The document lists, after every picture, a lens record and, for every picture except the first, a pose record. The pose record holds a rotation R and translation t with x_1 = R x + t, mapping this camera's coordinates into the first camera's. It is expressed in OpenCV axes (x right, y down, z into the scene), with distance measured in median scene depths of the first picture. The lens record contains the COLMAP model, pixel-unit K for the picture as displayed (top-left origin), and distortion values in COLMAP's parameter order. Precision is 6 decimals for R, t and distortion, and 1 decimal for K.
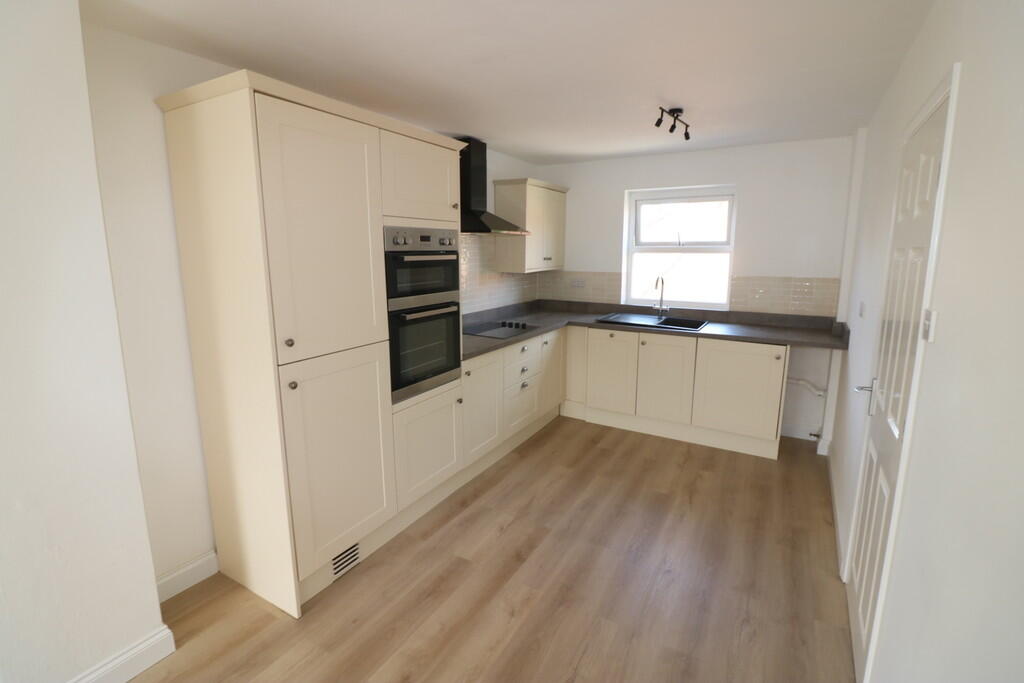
lens RADIAL K [[471.6, 0, 511.9], [0, 471.6, 332.5], [0, 0, 1]] dist [0.001479, -0.016309]
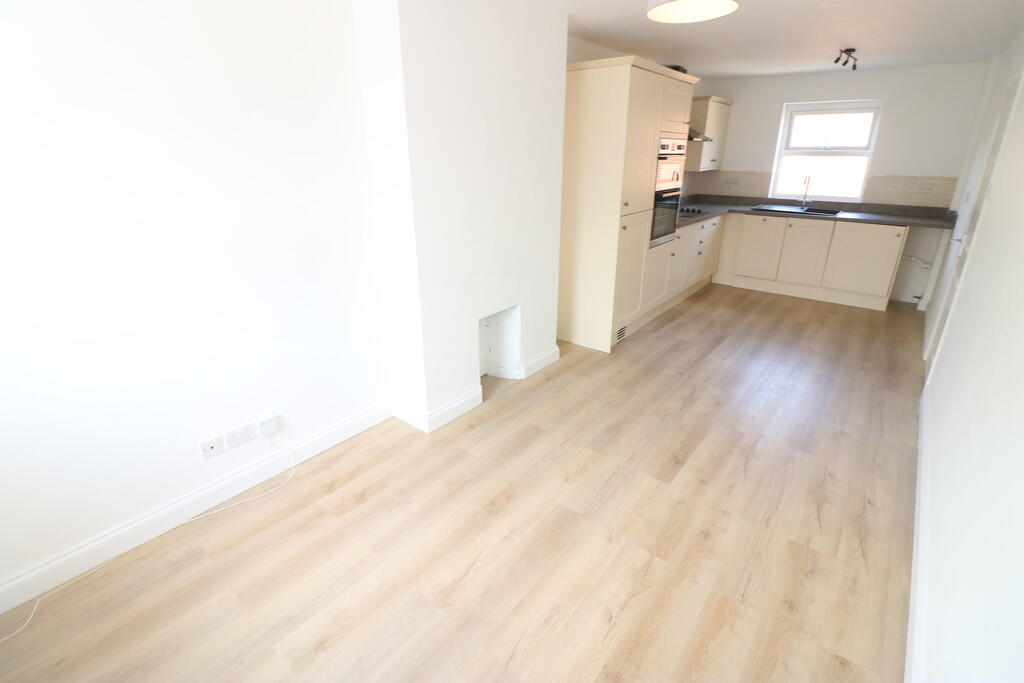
lens RADIAL K [[471.6, 0, 511.9], [0, 471.6, 332.5], [0, 0, 1]] dist [0.001479, -0.016309]
pose [[0.988512, 0.050216, -0.142556, -0.315822], [-0.022797, 0.981939, 0.187818, 0.091928], [0.149413, -0.182411, 0.971803, -0.507340]]
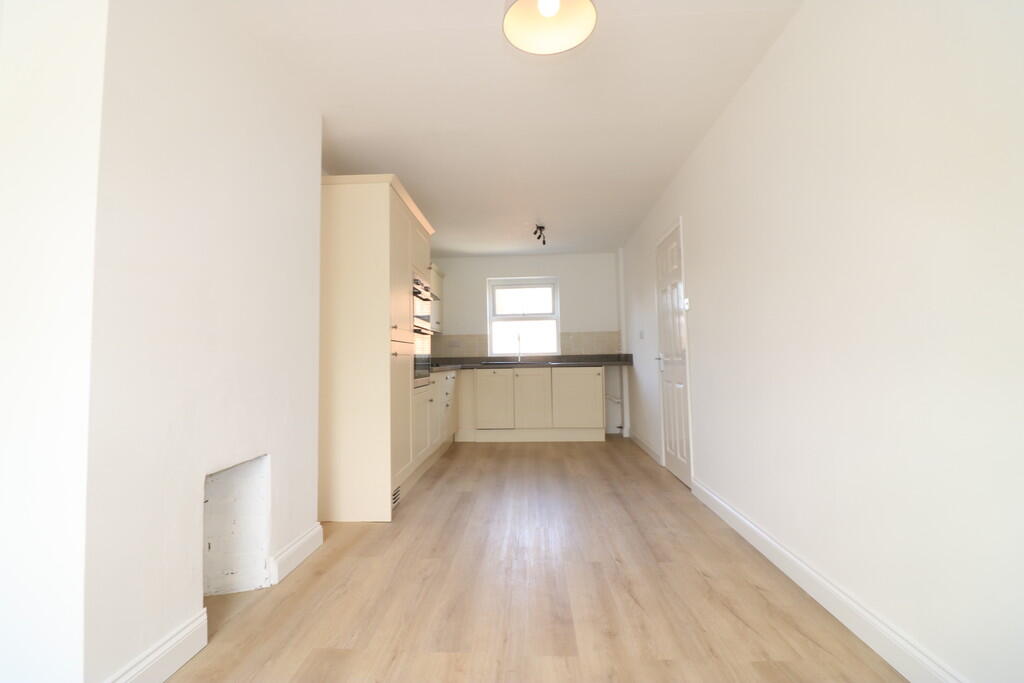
lens RADIAL K [[471.6, 0, 511.9], [0, 471.6, 332.5], [0, 0, 1]] dist [0.001479, -0.016309]
pose [[0.884657, 0.011319, 0.466105, -0.436870], [0.100980, 0.971325, -0.215246, 0.215745], [-0.455176, 0.237486, 0.858146, -0.288925]]
